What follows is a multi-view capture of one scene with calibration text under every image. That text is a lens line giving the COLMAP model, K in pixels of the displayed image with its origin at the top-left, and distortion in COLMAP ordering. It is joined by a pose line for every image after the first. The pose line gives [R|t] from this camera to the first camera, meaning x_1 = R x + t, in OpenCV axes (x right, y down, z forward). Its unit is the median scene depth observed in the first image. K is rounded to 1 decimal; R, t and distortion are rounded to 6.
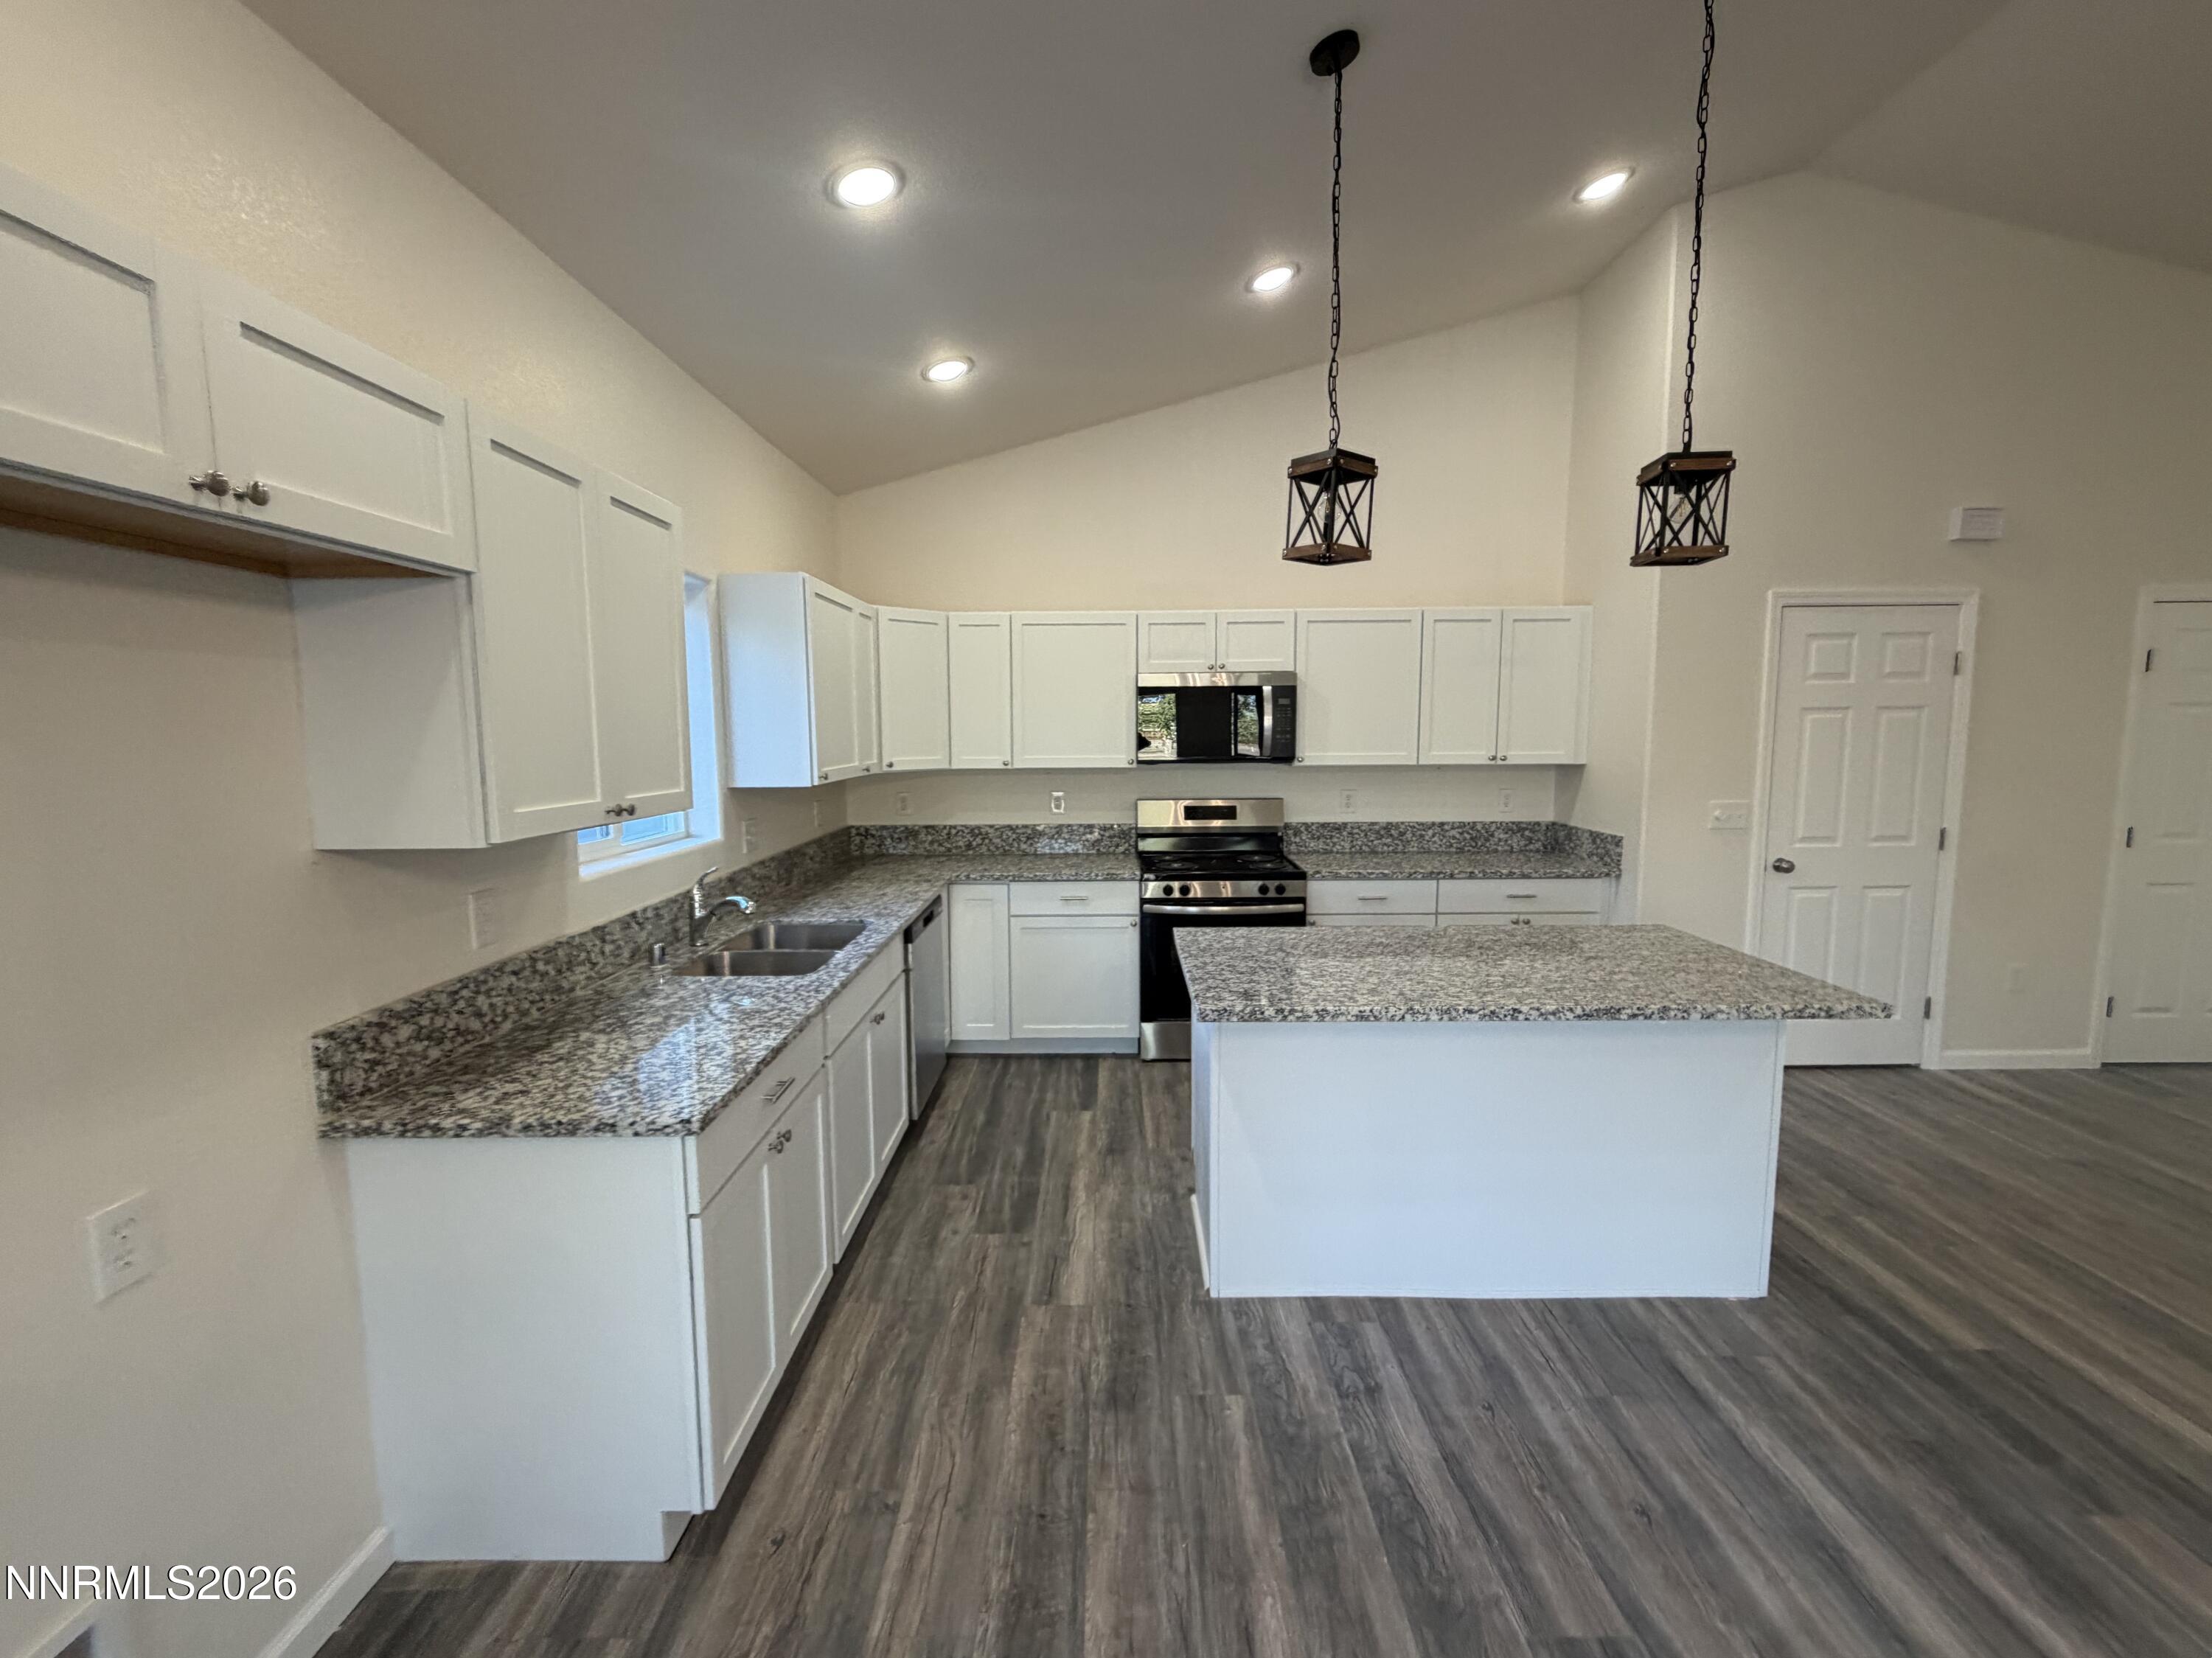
lens RADIAL K [[925.8, 0, 1102.7], [0, 925.8, 831.9], [0, 0, 1]] dist [-0.001715, 0.000120]
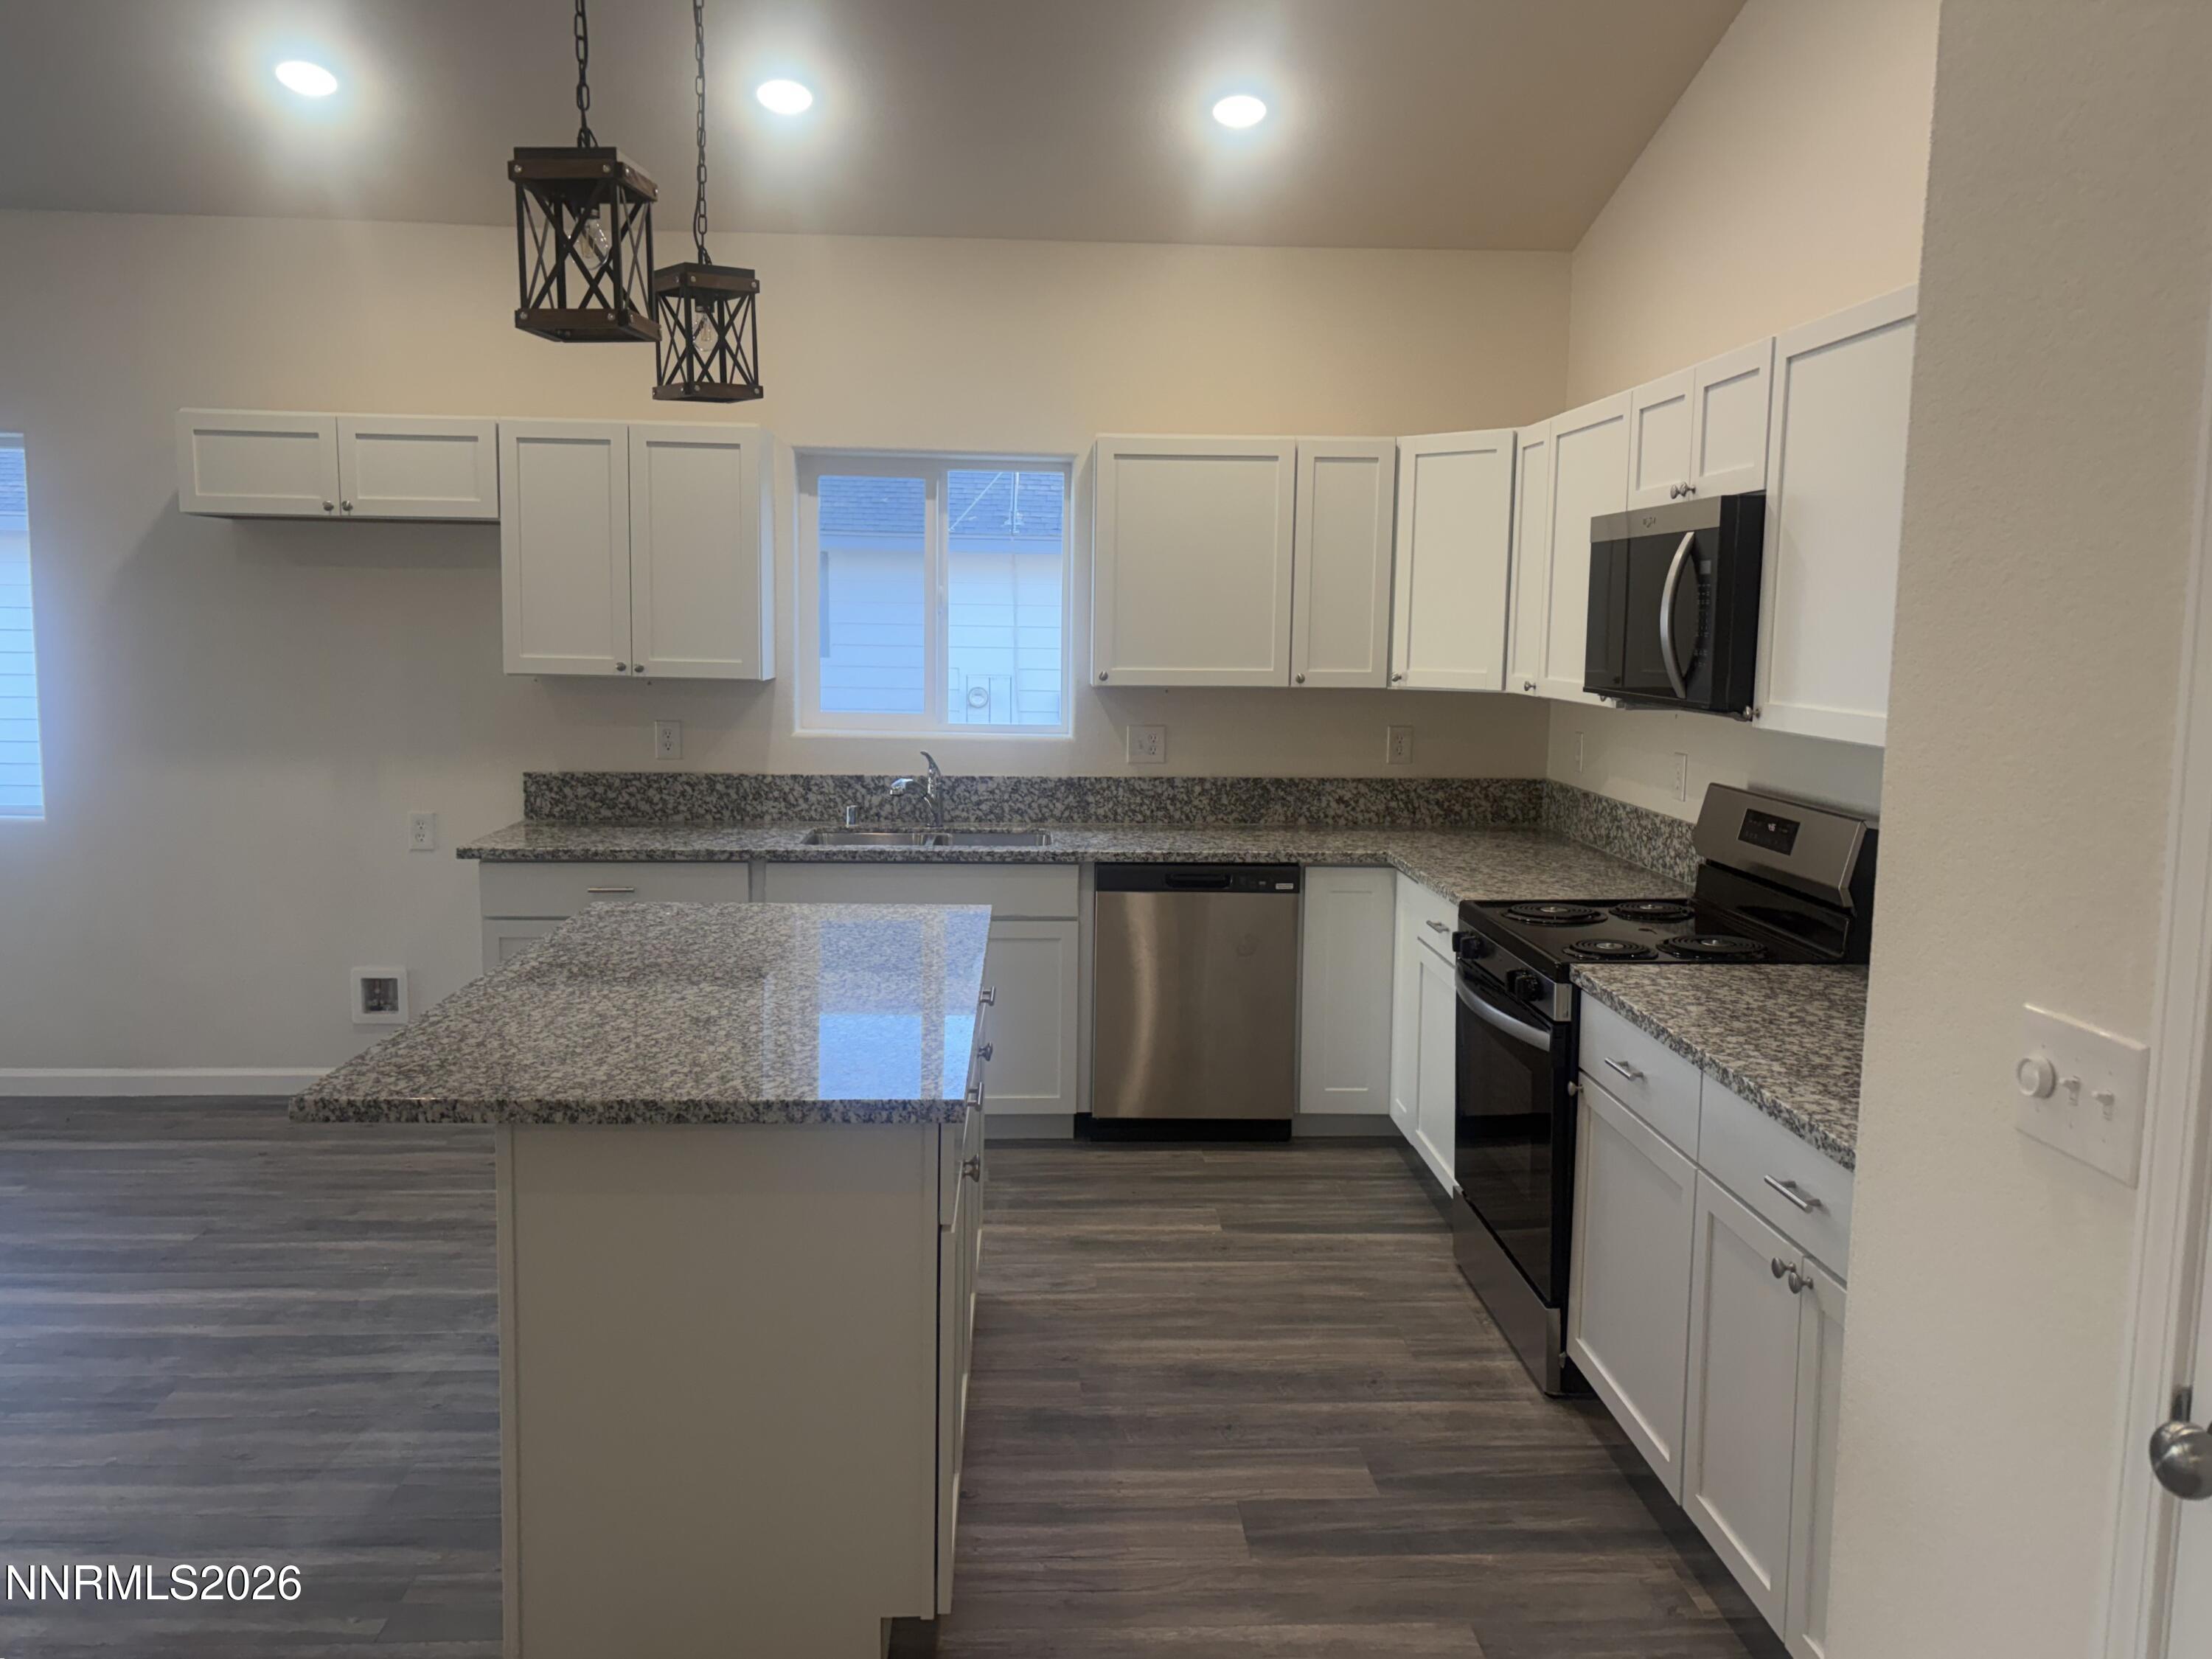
lens RADIAL K [[1703.6, 0, 1108.5], [0, 1703.6, 817.8], [0, 0, 1]] dist [0.092333, -0.223482]
pose [[0.059417, 0.125471, -0.990316, 1.197948], [-0.127158, 0.984939, 0.117160, -0.110163], [0.990101, 0.118965, 0.074477, 0.874871]]
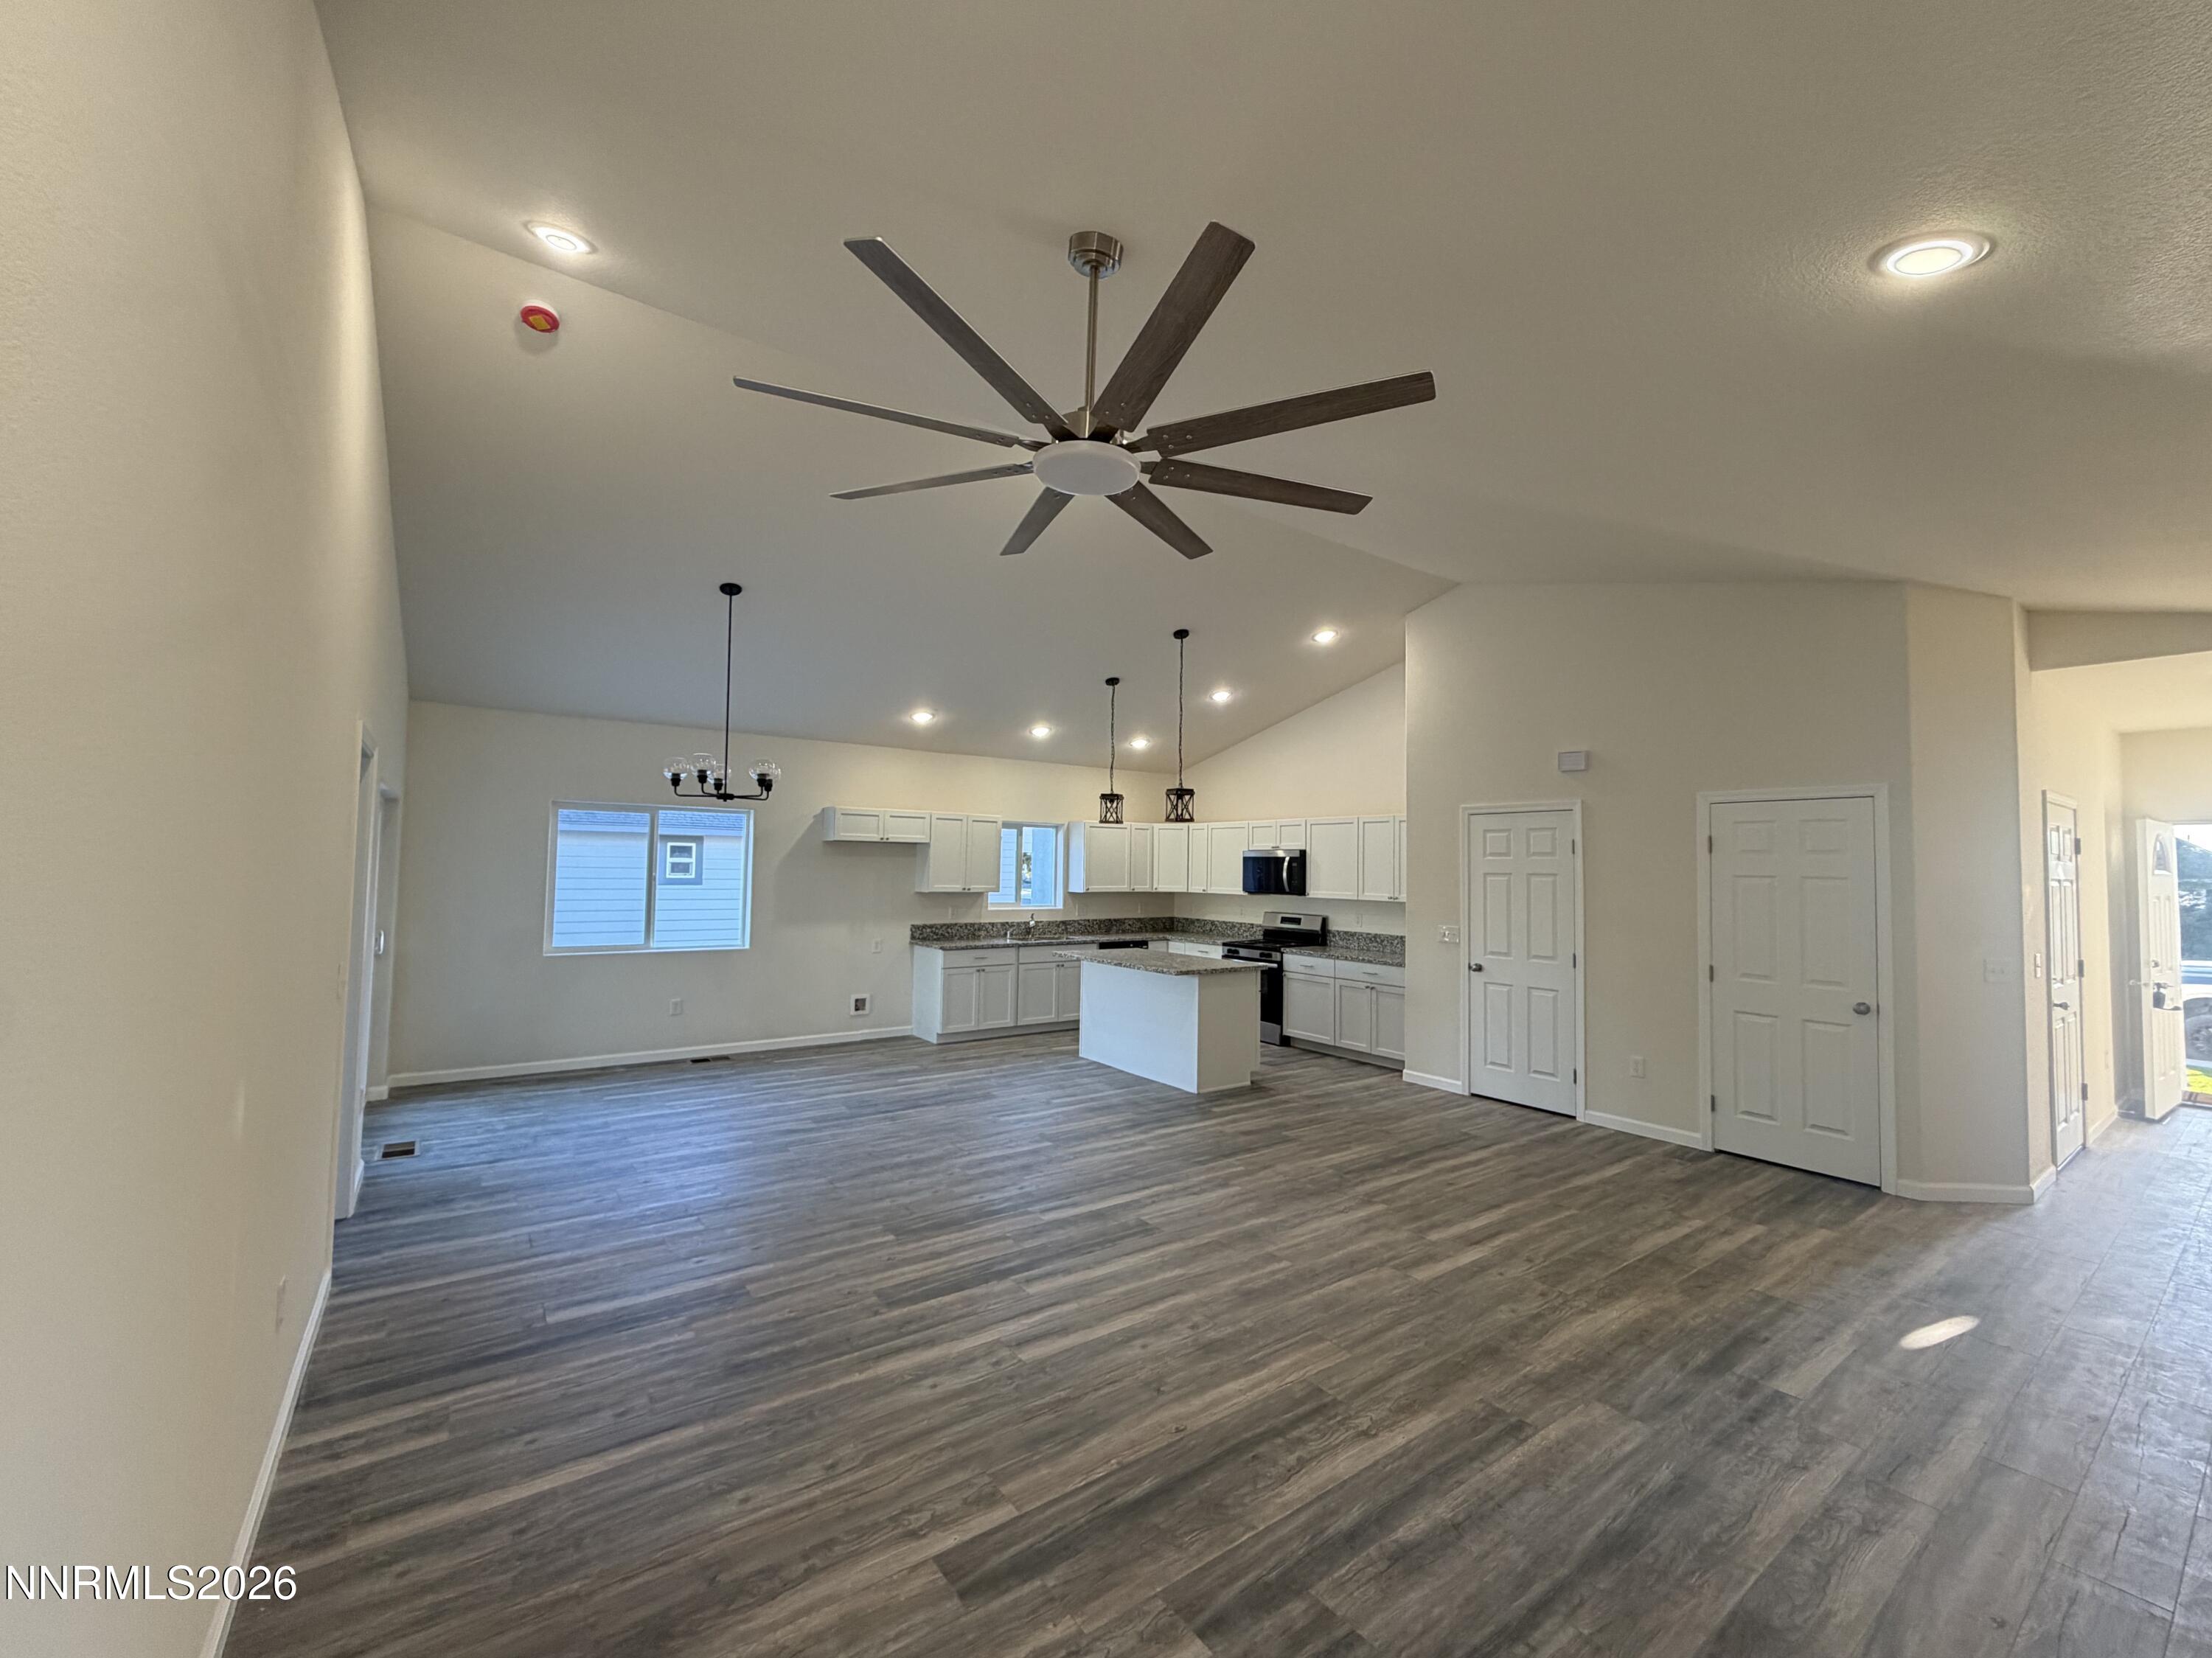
lens RADIAL K [[887.8, 0, 1103.9], [0, 887.8, 828.9], [0, 0, 1]] dist [0.001567, -0.000533]
pose [[0.594833, -0.018093, -0.803646, 1.886721], [-0.111028, 0.988315, -0.104430, 0.036462], [0.796145, 0.151345, 0.585874, -0.586463]]
